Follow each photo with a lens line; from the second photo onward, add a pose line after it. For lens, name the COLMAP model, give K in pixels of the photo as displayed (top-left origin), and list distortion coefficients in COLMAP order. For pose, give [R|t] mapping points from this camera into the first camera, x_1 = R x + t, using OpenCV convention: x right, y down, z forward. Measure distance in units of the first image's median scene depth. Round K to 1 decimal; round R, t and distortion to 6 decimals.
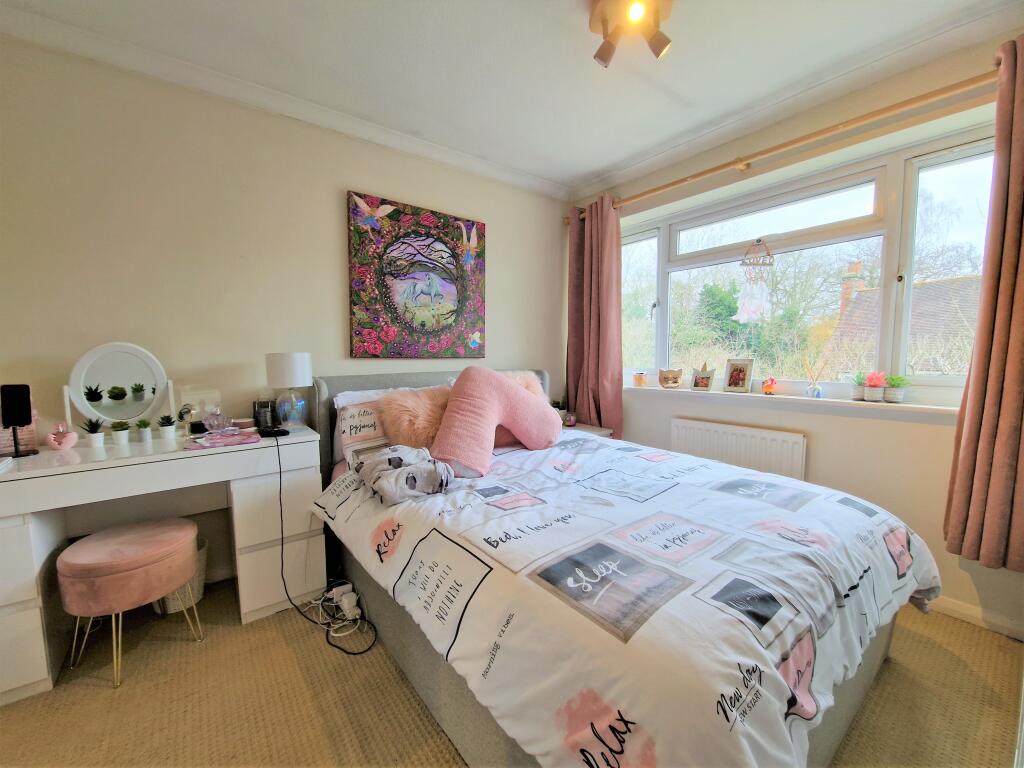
lens RADIAL K [[413.3, 0, 507.4], [0, 413.3, 384.2], [0, 0, 1]] dist [-0.002015, -0.000297]
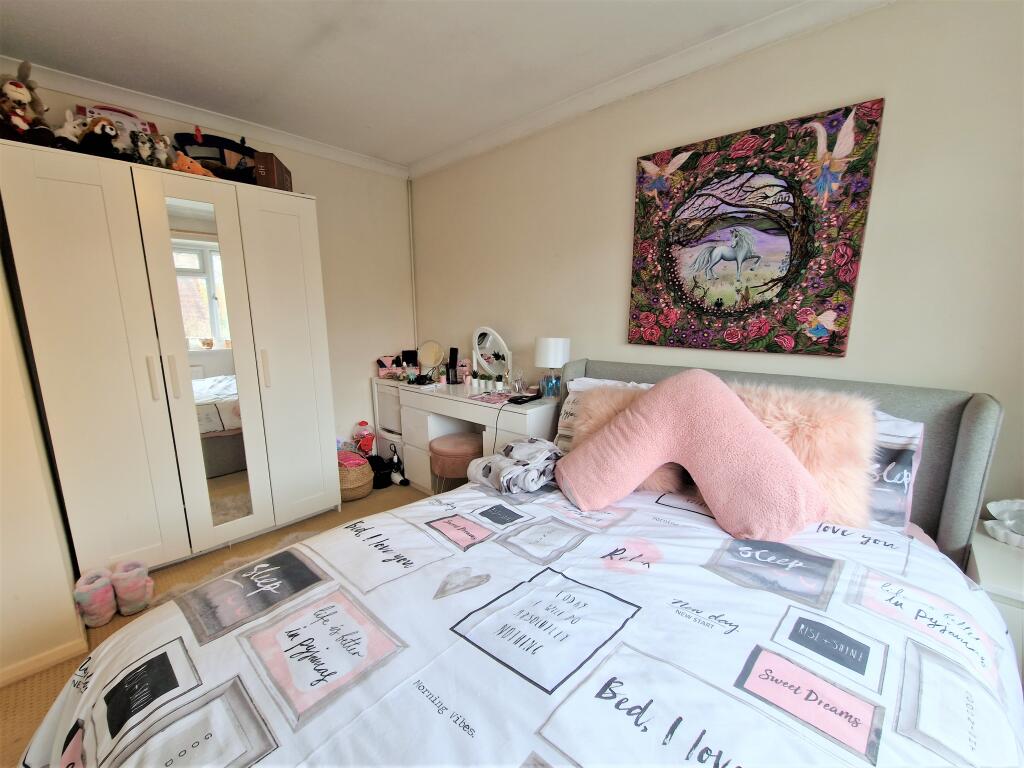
lens RADIAL K [[413.3, 0, 506.7], [0, 413.3, 386.0], [0, 0, 1]] dist [-0.002015, -0.000297]
pose [[0.171720, 0.177320, -0.969056, 0.472817], [-0.072842, 0.983261, 0.167011, -0.097917], [0.982449, 0.041909, 0.181762, 0.517072]]
